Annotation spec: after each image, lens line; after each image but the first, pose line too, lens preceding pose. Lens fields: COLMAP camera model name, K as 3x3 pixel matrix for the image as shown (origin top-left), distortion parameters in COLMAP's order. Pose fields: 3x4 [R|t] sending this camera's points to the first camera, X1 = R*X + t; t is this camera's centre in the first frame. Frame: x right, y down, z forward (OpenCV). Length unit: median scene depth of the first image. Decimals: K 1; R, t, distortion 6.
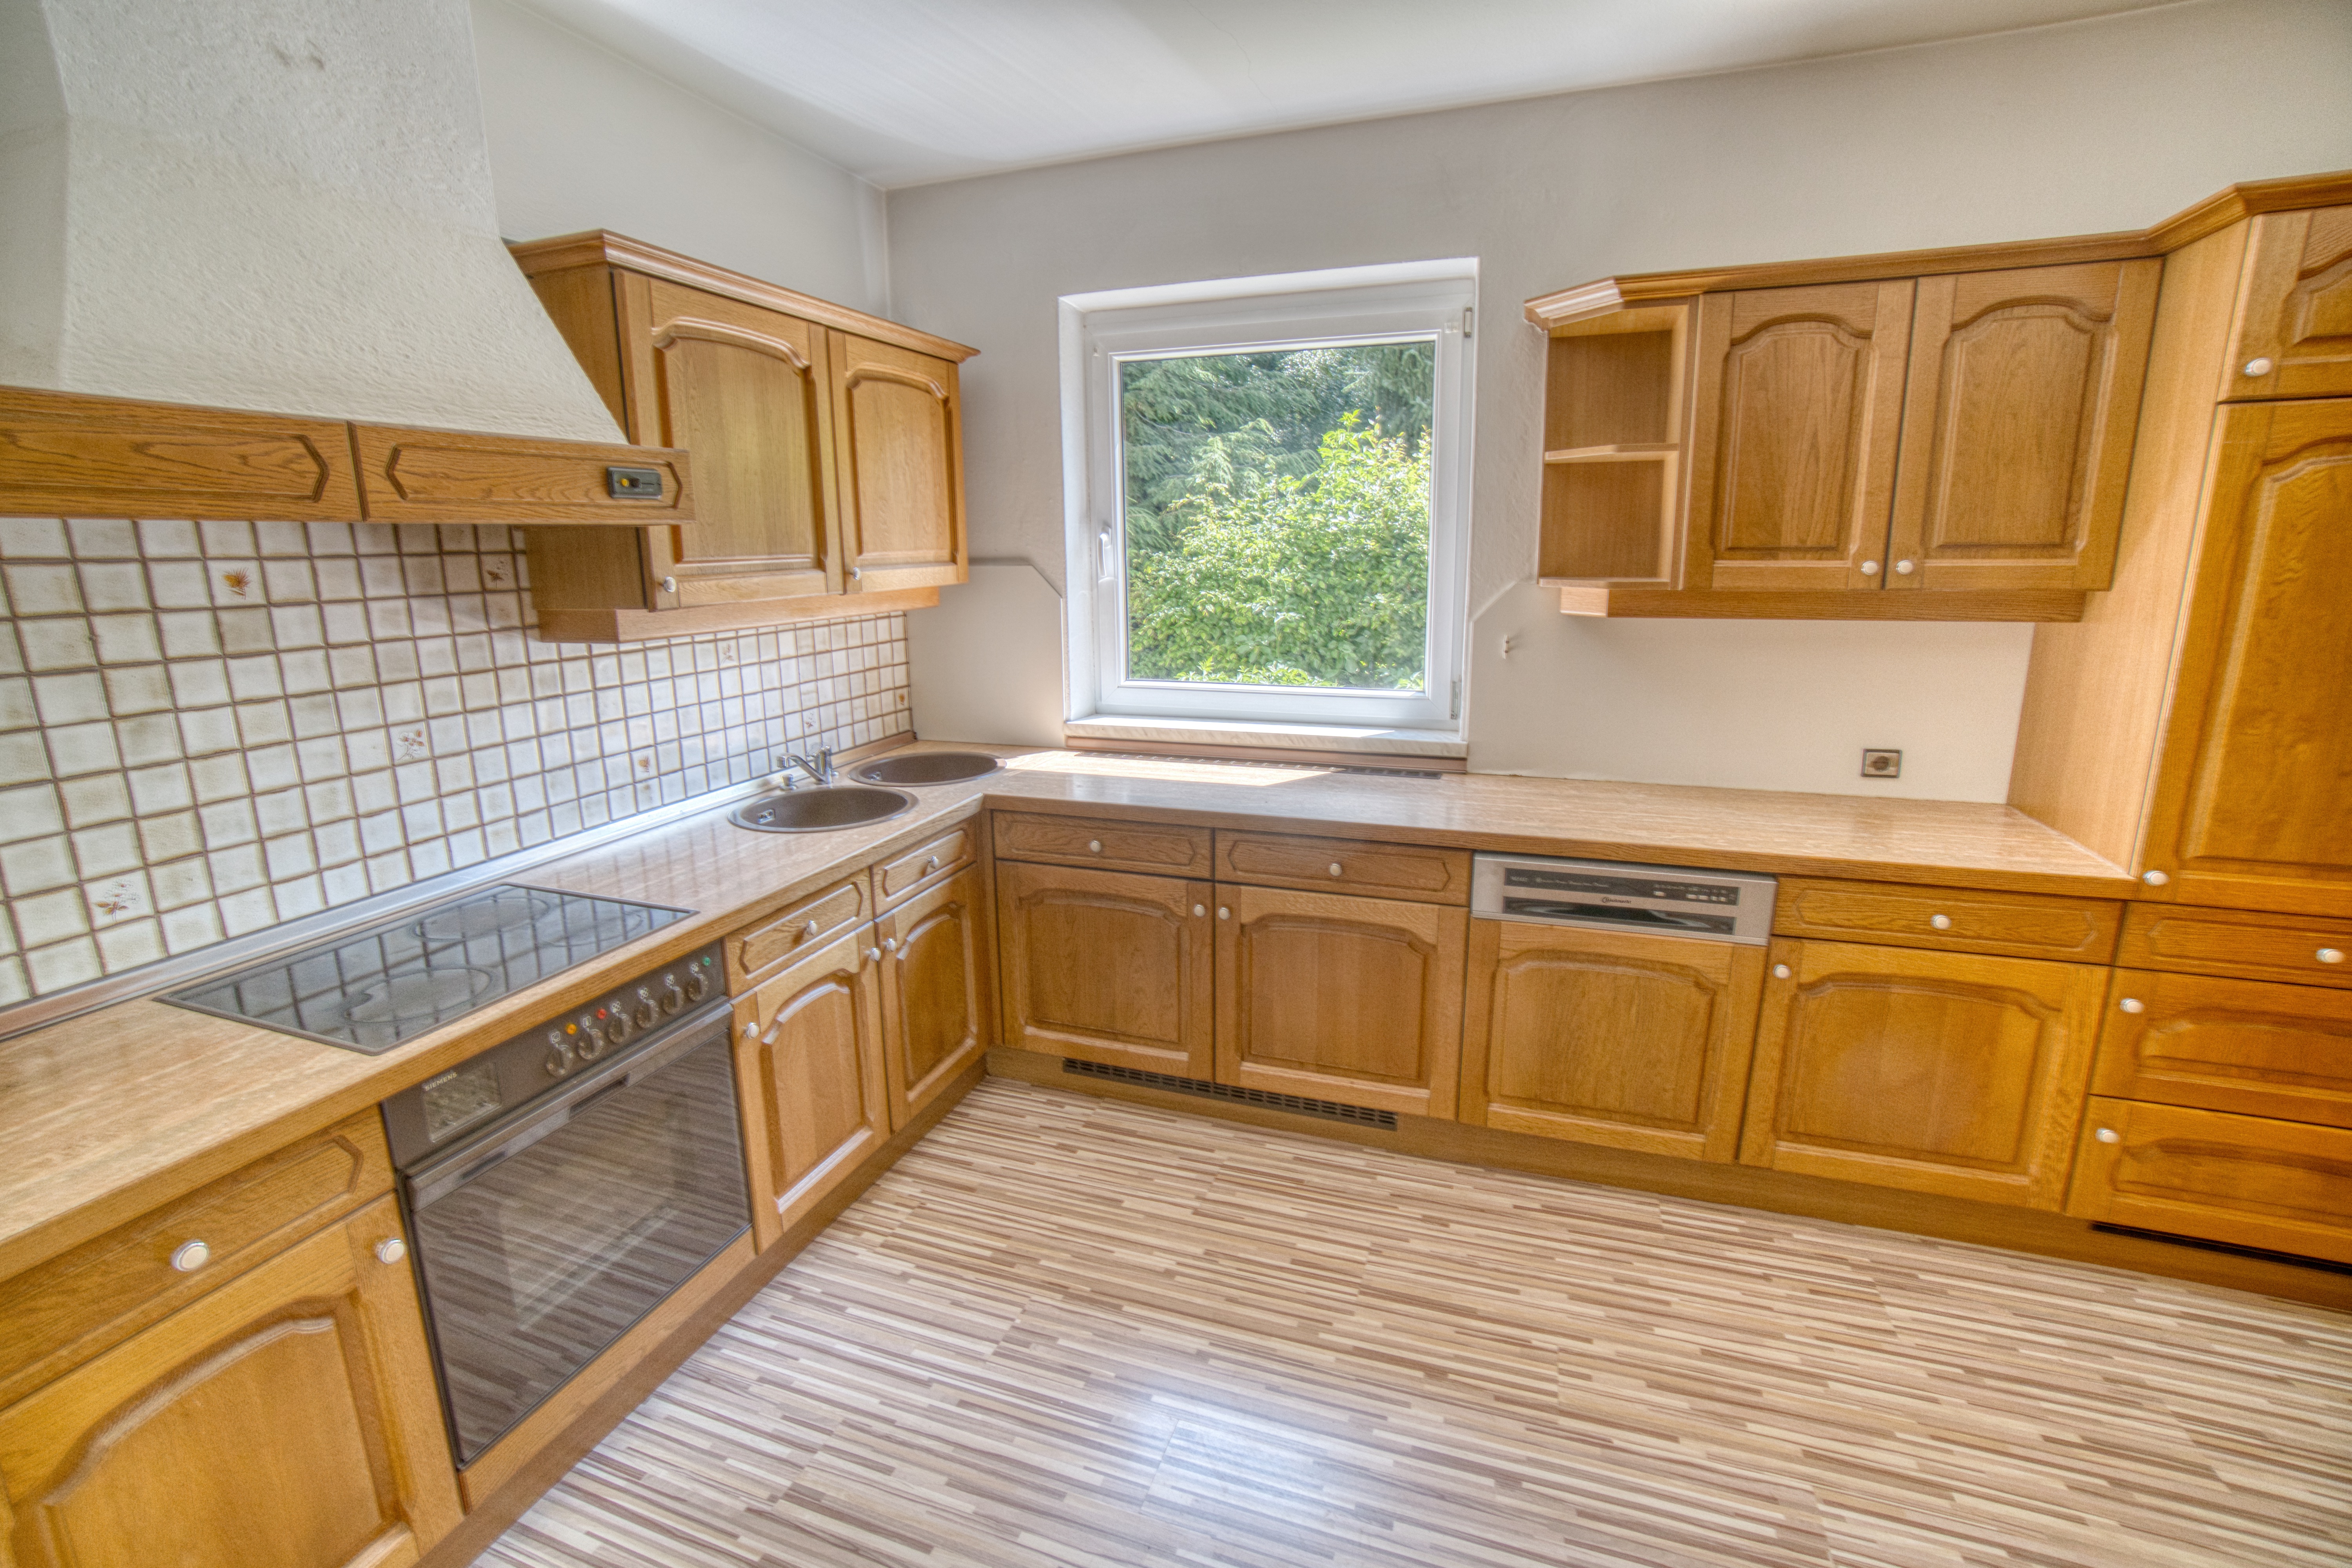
lens RADIAL K [[1055.2, 0, 1170.7], [0, 1055.2, 774.4], [0, 0, 1]] dist [-0.007884, 0.002614]
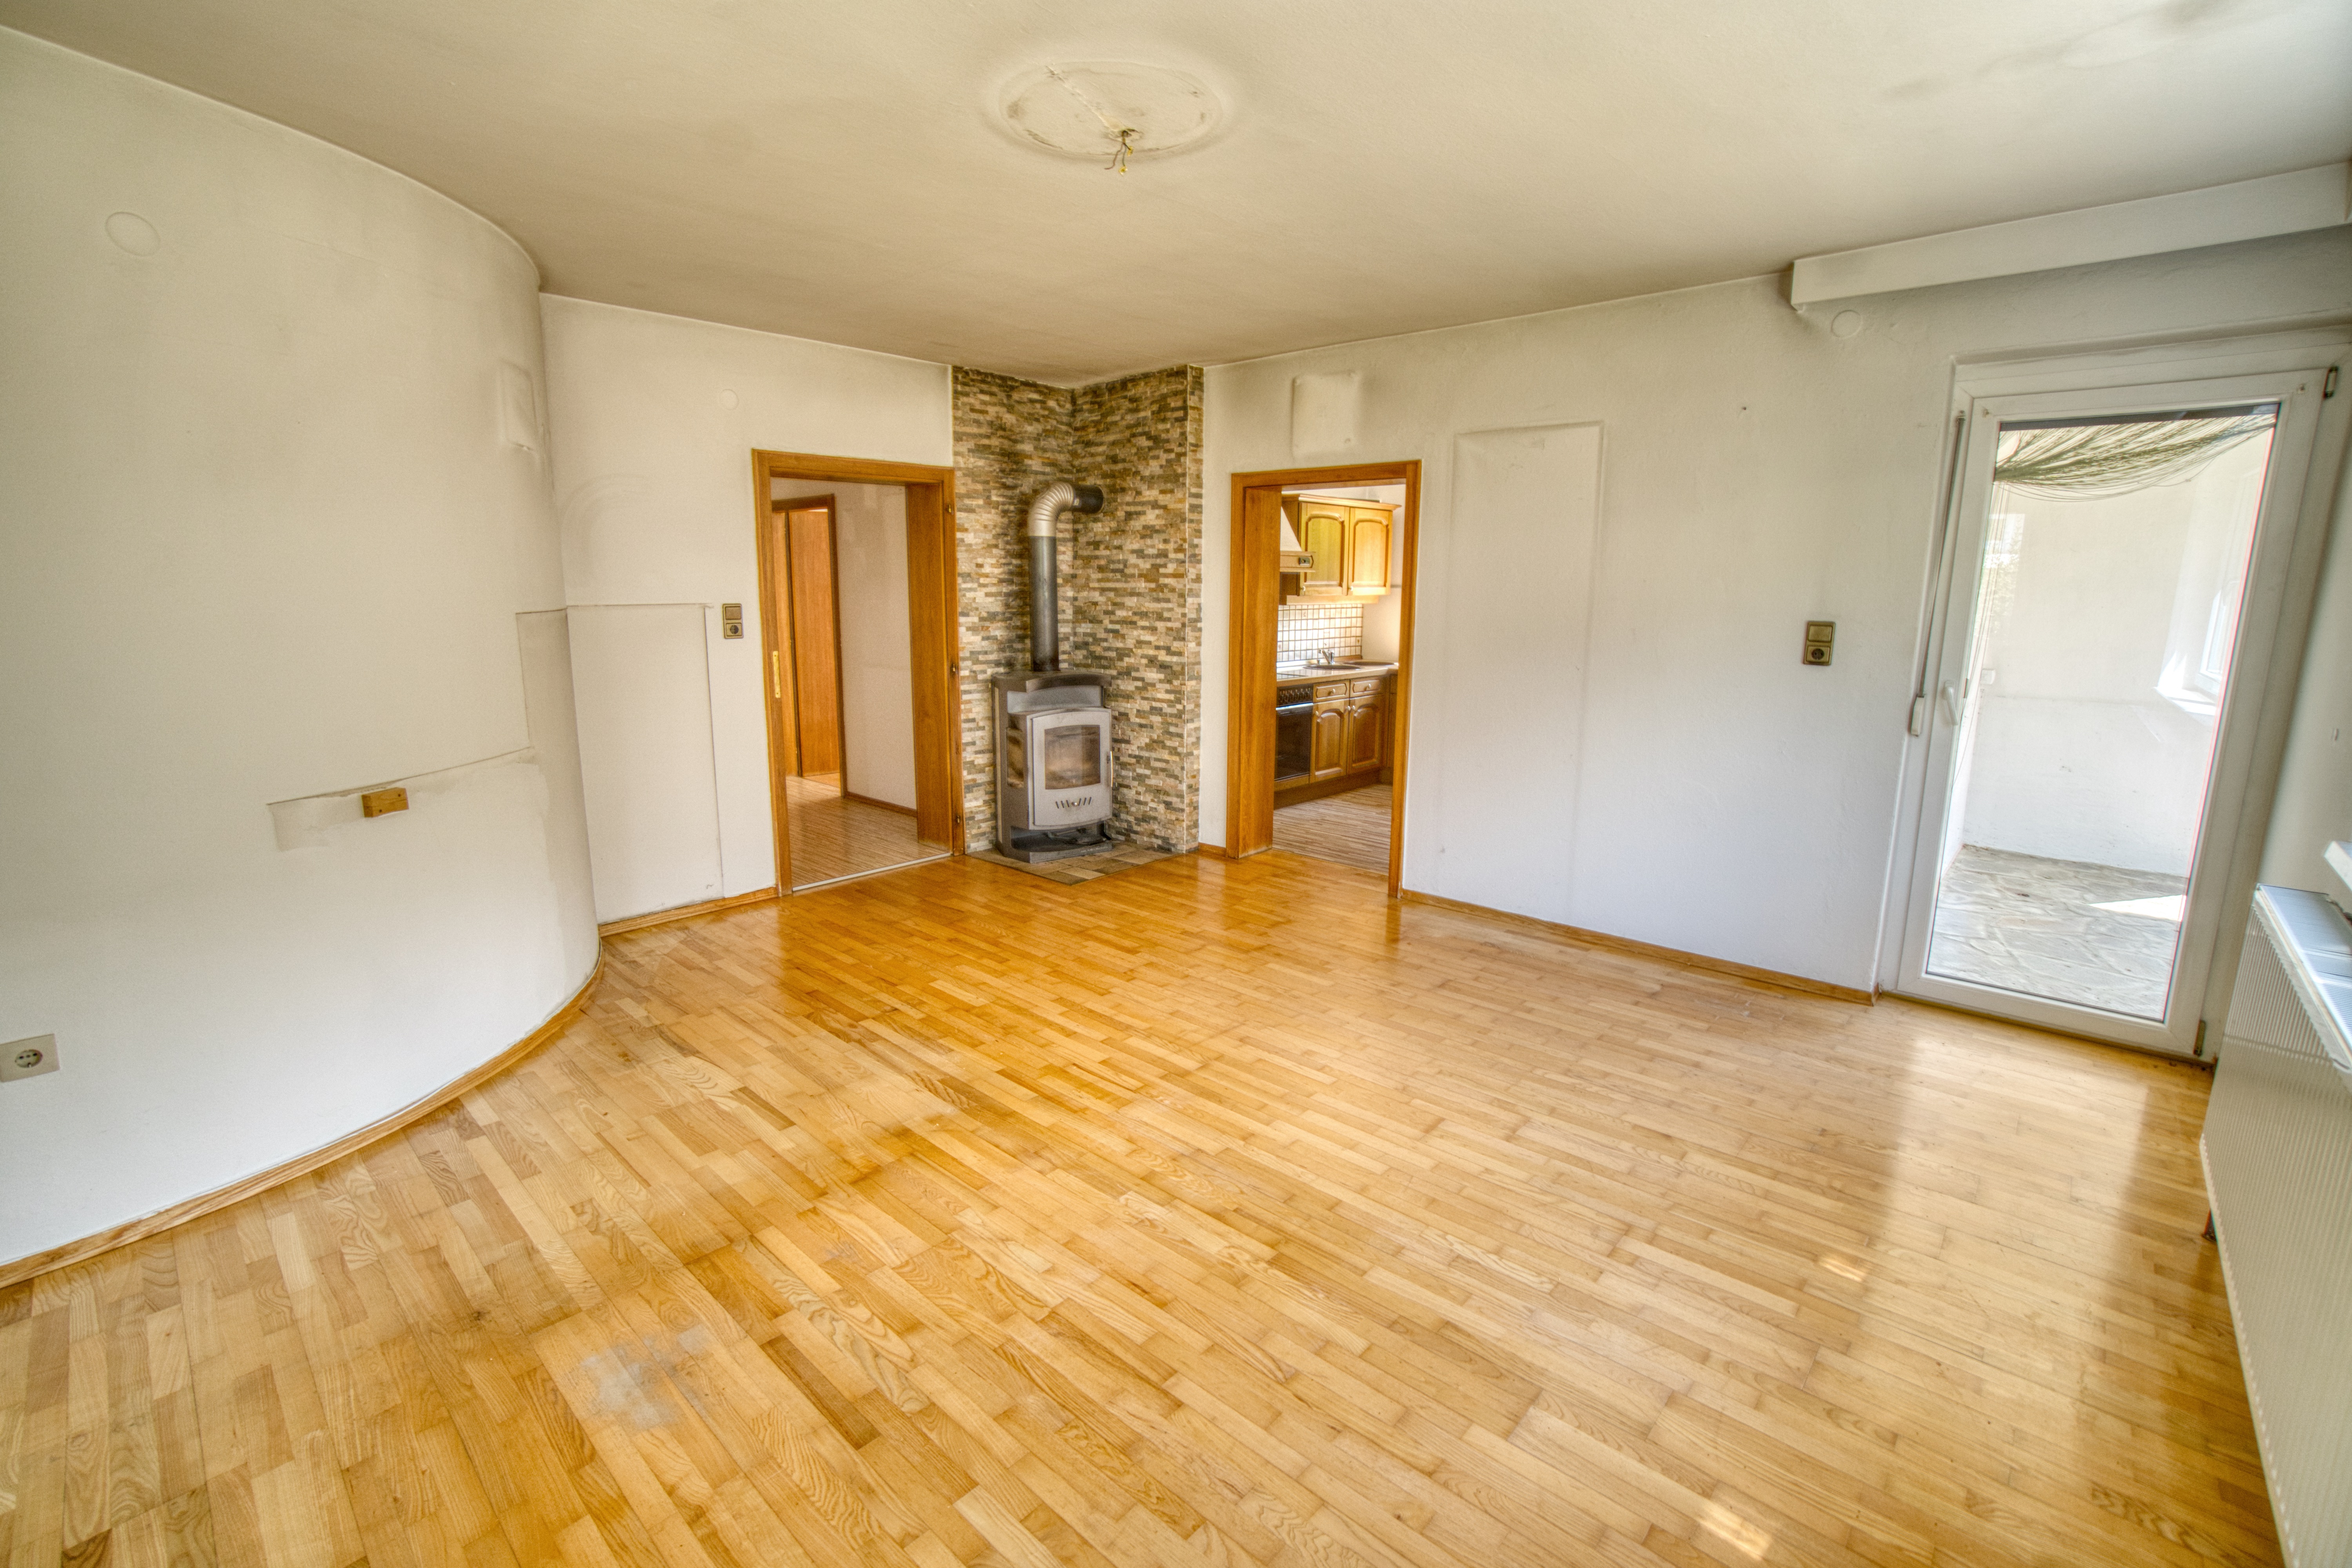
lens RADIAL K [[1055.2, 0, 1159.1], [0, 1055.2, 784.5], [0, 0, 1]] dist [-0.007884, 0.002614]
pose [[0.921436, 0.083537, -0.379443, 0.370206], [-0.095110, 0.995397, -0.011821, 0.441260], [0.376709, 0.046981, 0.925140, -1.904208]]
